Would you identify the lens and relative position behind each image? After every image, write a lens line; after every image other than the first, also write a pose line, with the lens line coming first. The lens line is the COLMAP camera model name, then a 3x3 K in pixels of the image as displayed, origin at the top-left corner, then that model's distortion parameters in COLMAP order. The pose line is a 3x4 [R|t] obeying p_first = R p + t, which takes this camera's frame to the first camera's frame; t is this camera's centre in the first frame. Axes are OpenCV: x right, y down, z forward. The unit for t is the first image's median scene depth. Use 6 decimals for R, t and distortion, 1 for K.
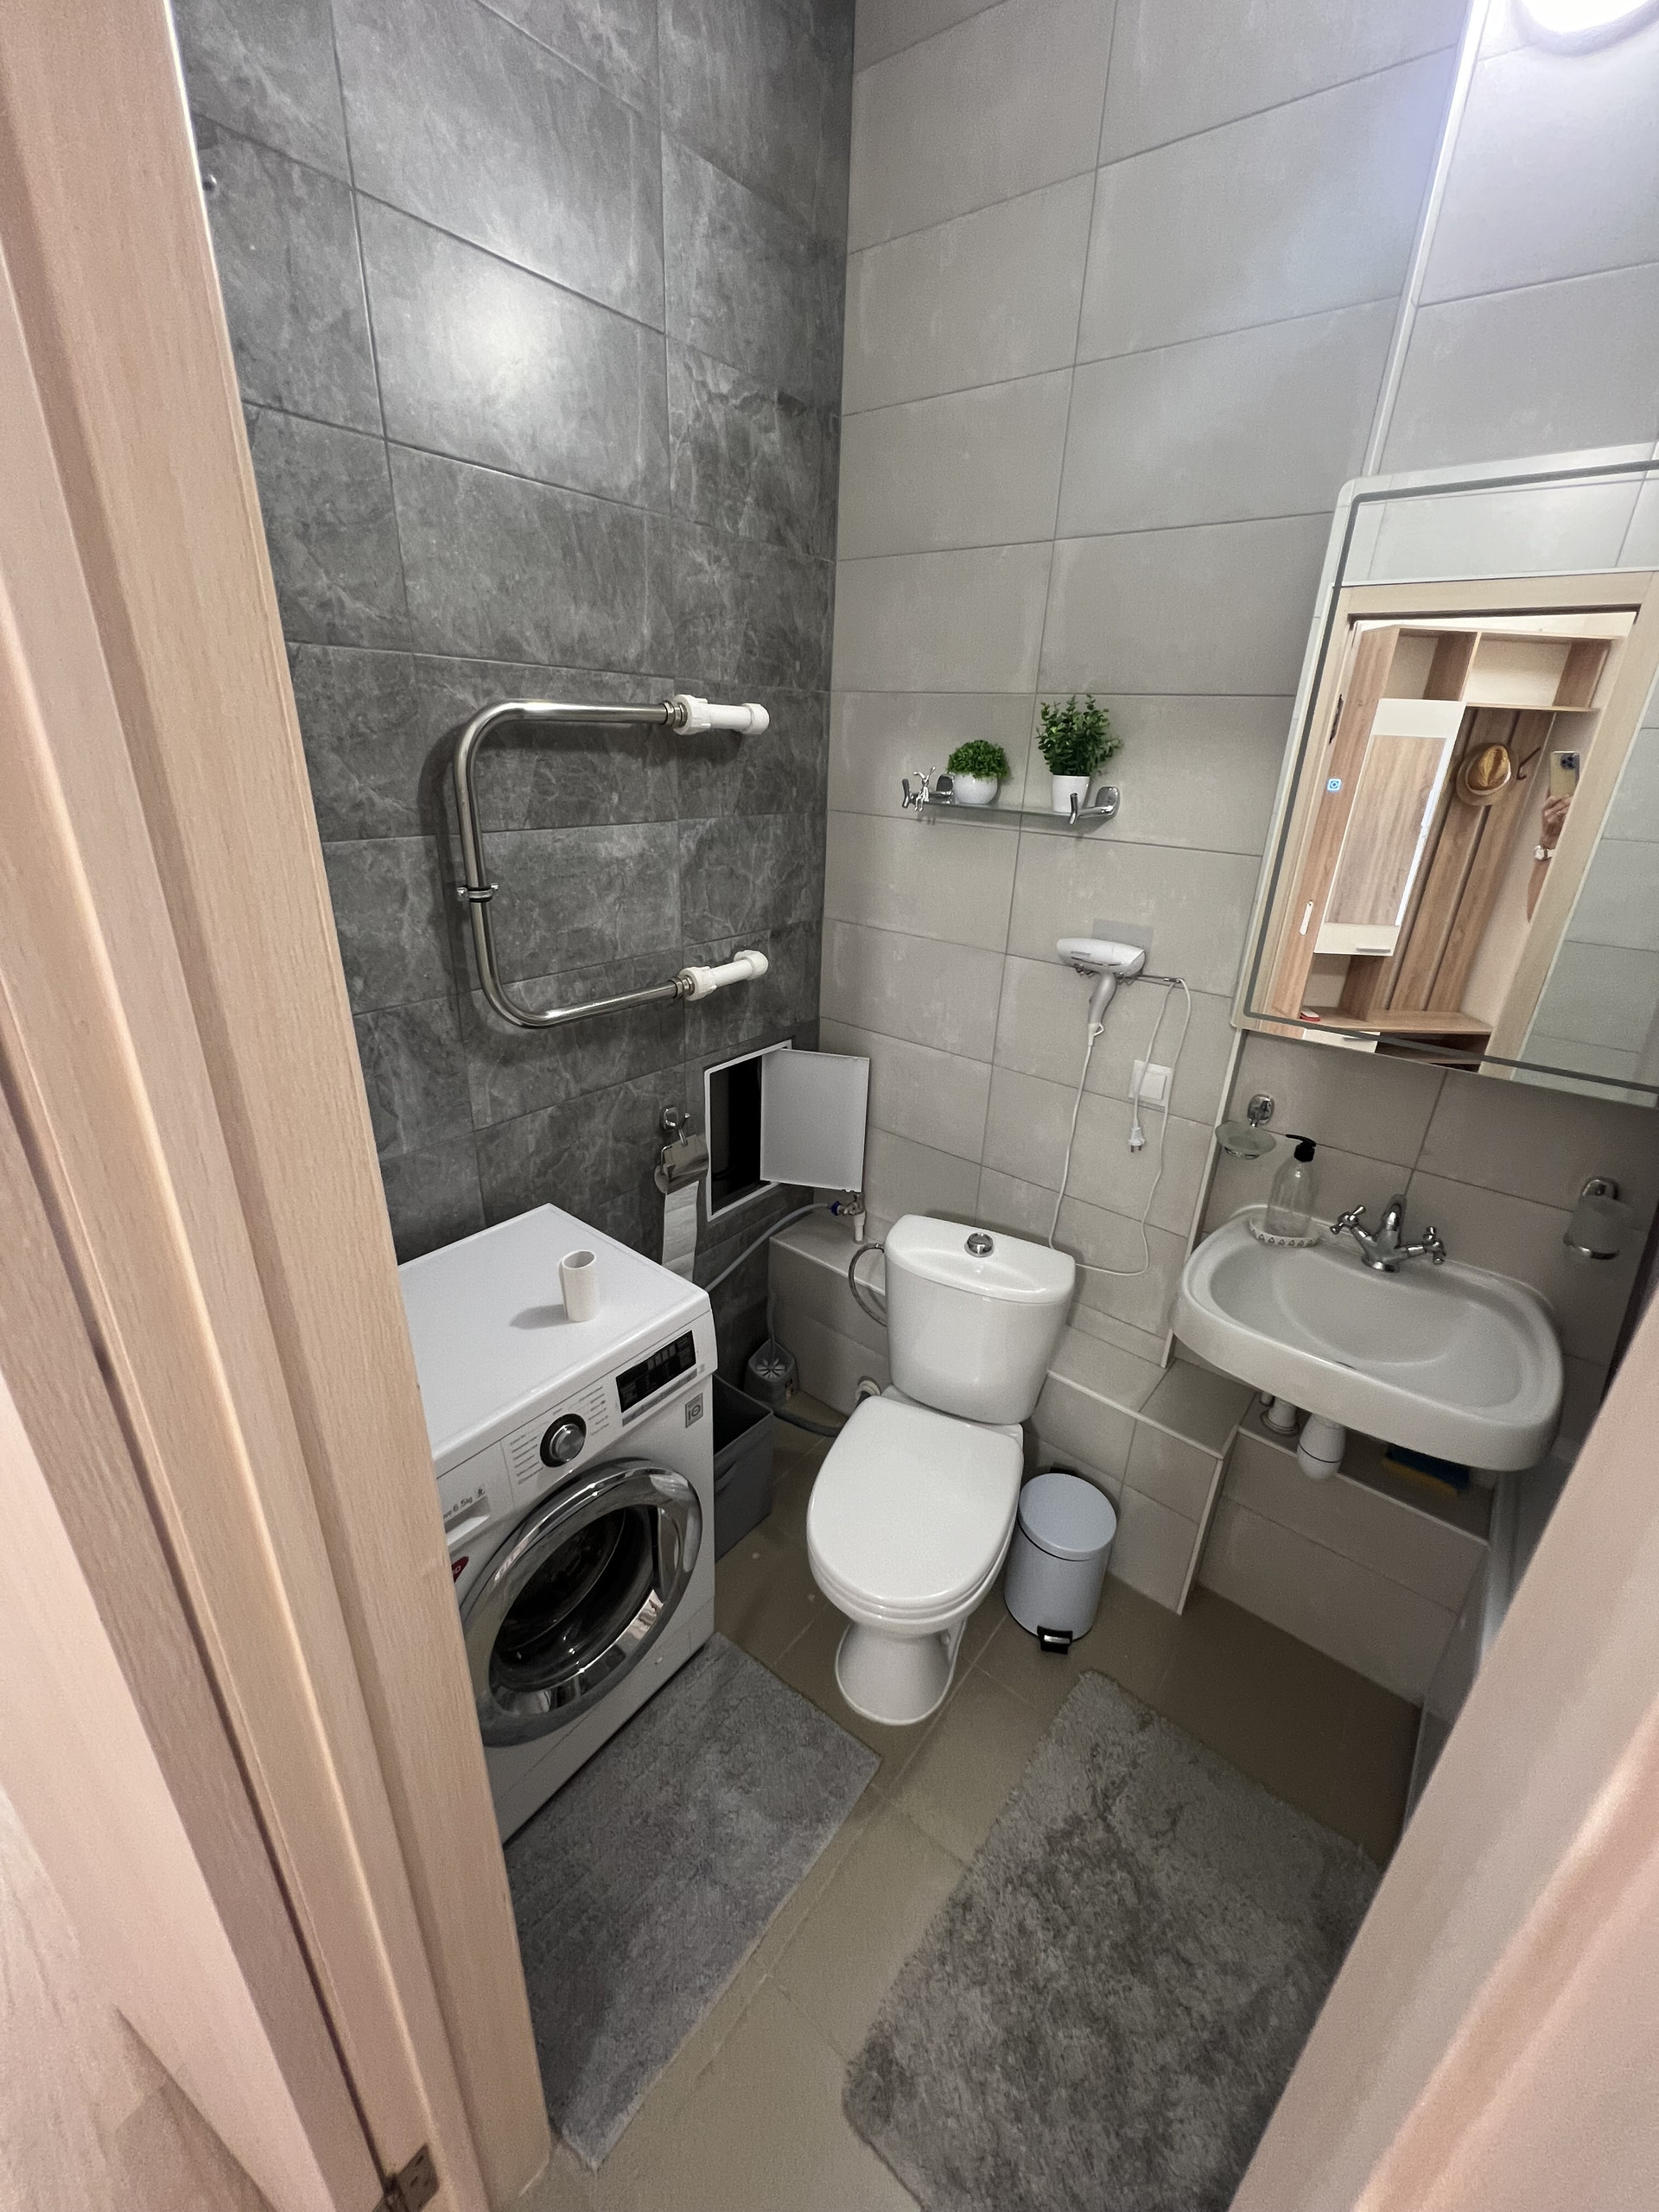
lens RADIAL K [[886.9, 0, 828.8], [0, 886.9, 1103.9], [0, 0, 1]] dist [0.000752, 0.000477]
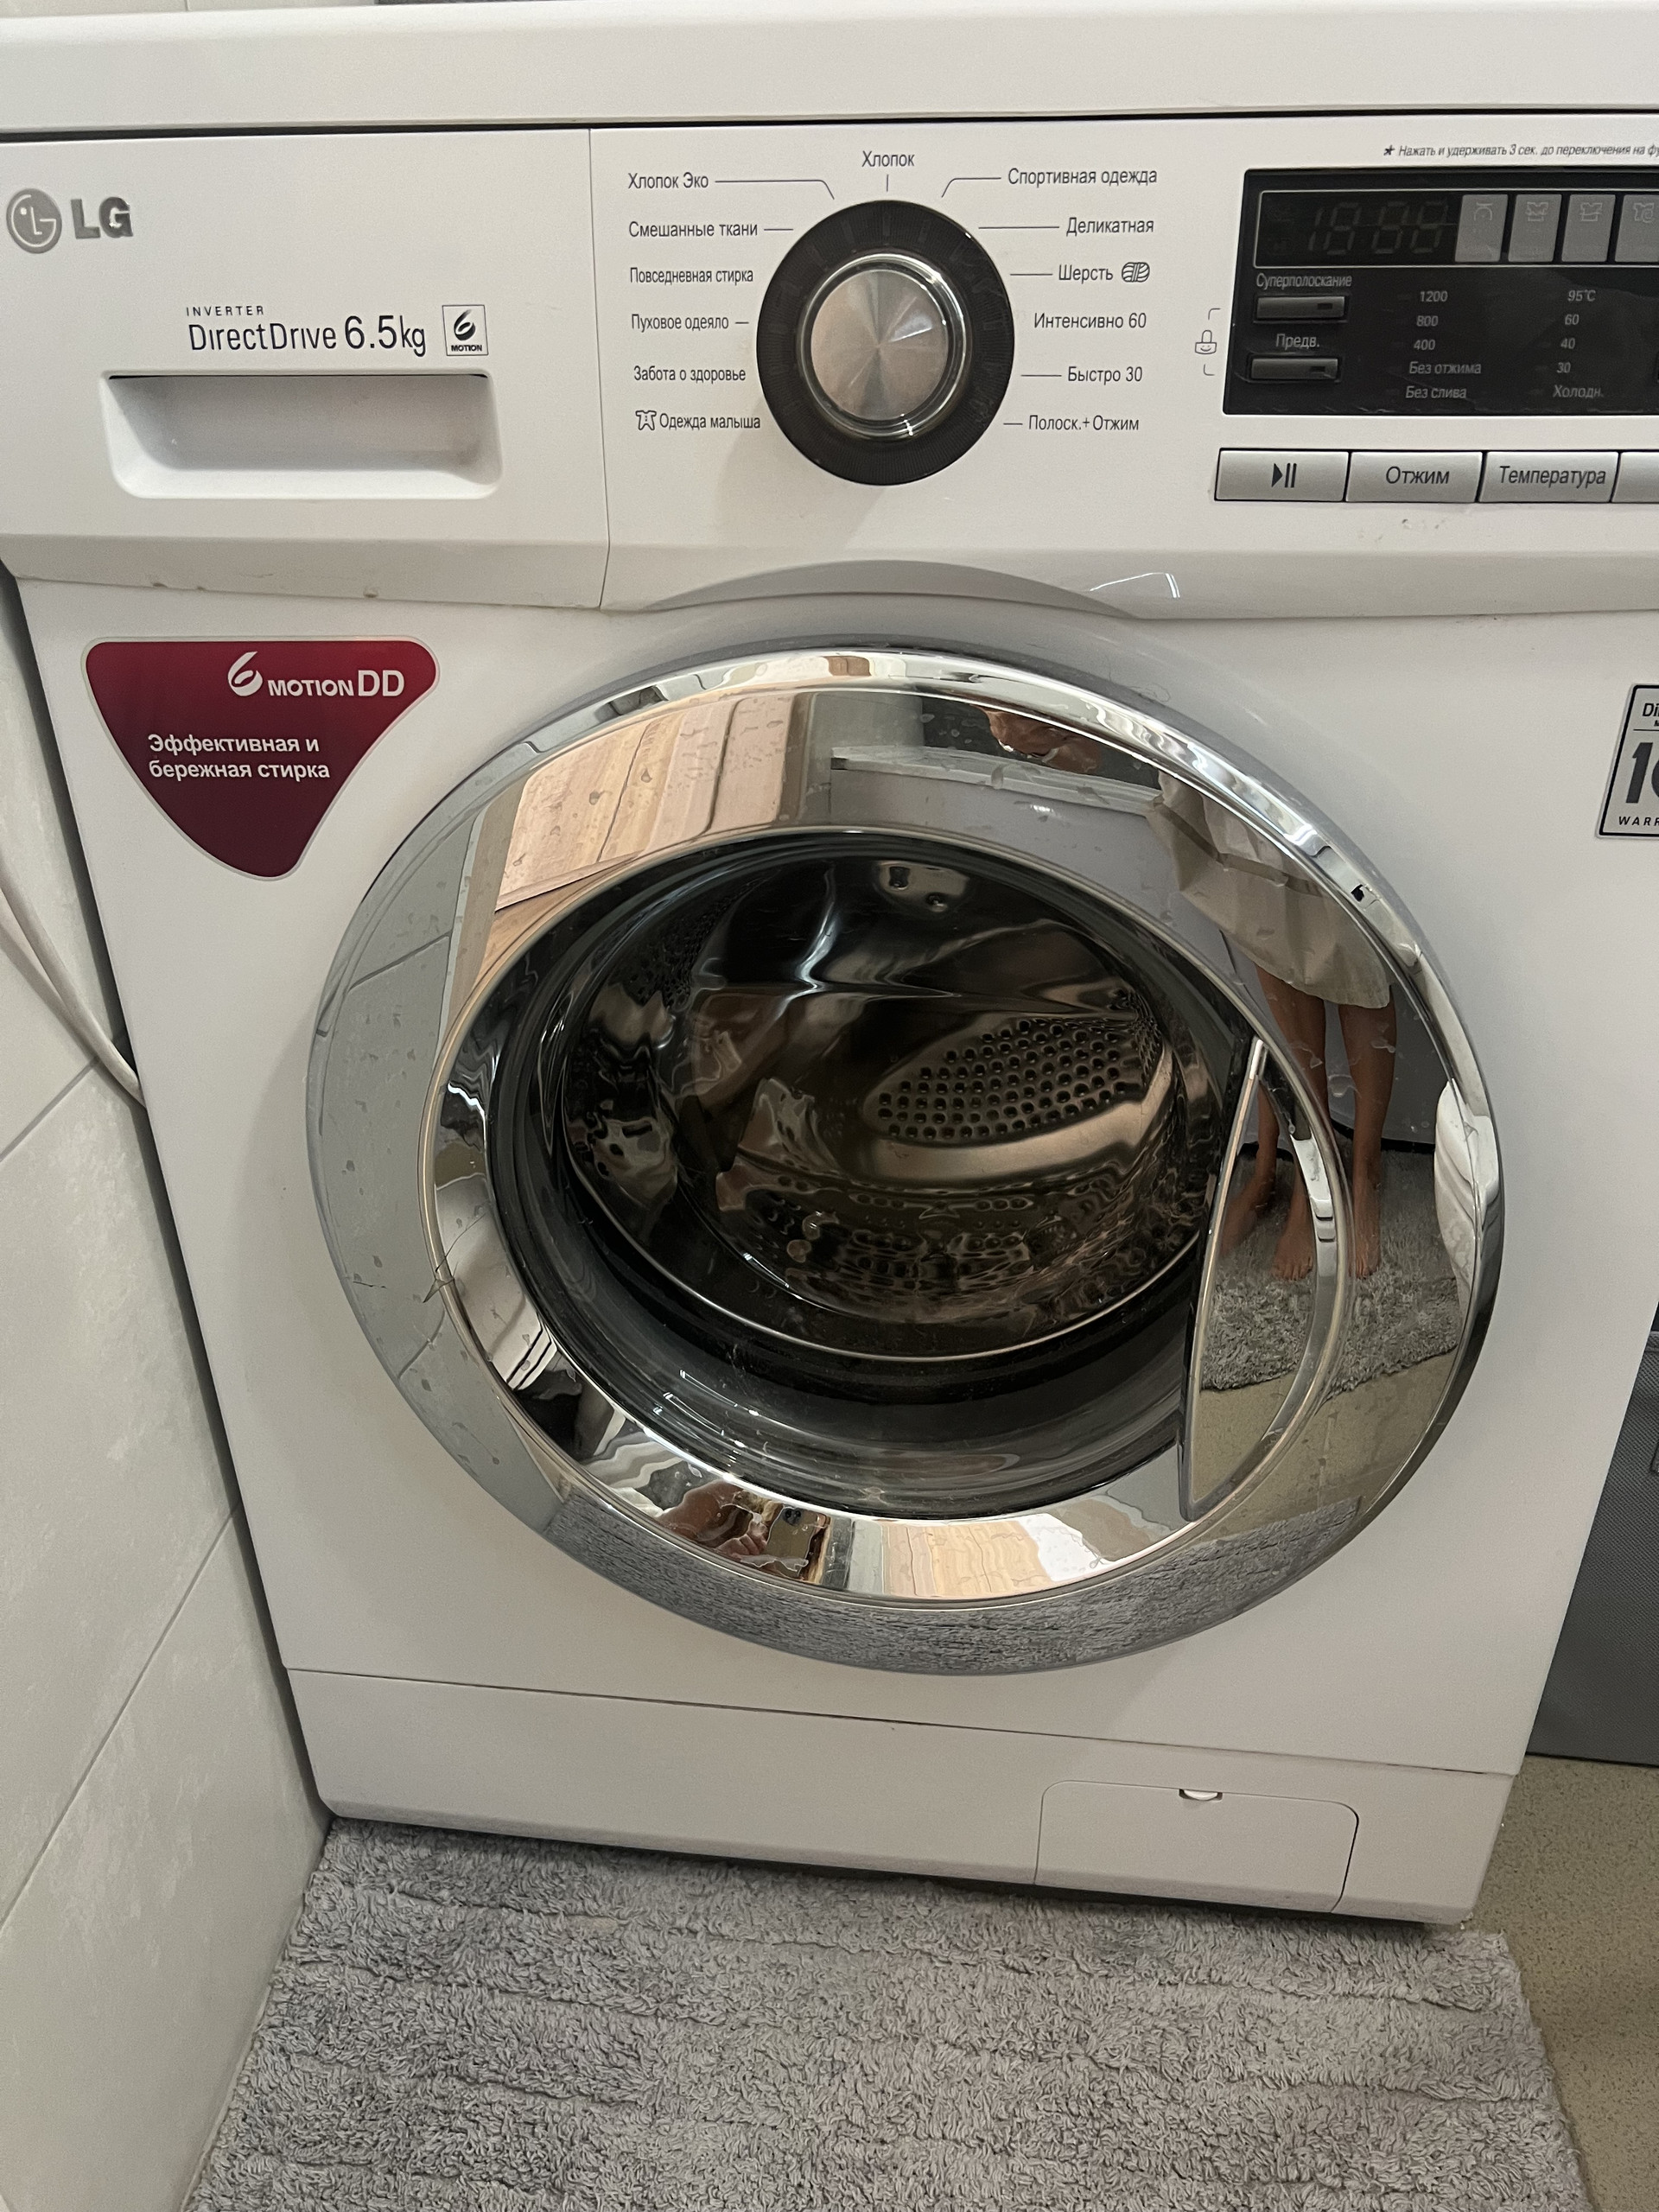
lens RADIAL K [[1662.4, 0, 829.2], [0, 1662.4, 1107.8], [0, 0, 1]] dist [-0.001833, -0.000780]
pose [[0.541414, 0.380678, -0.749637, 0.065786], [-0.299272, 0.920483, 0.251292, 0.542401], [0.785689, 0.088293, 0.612288, 0.924342]]
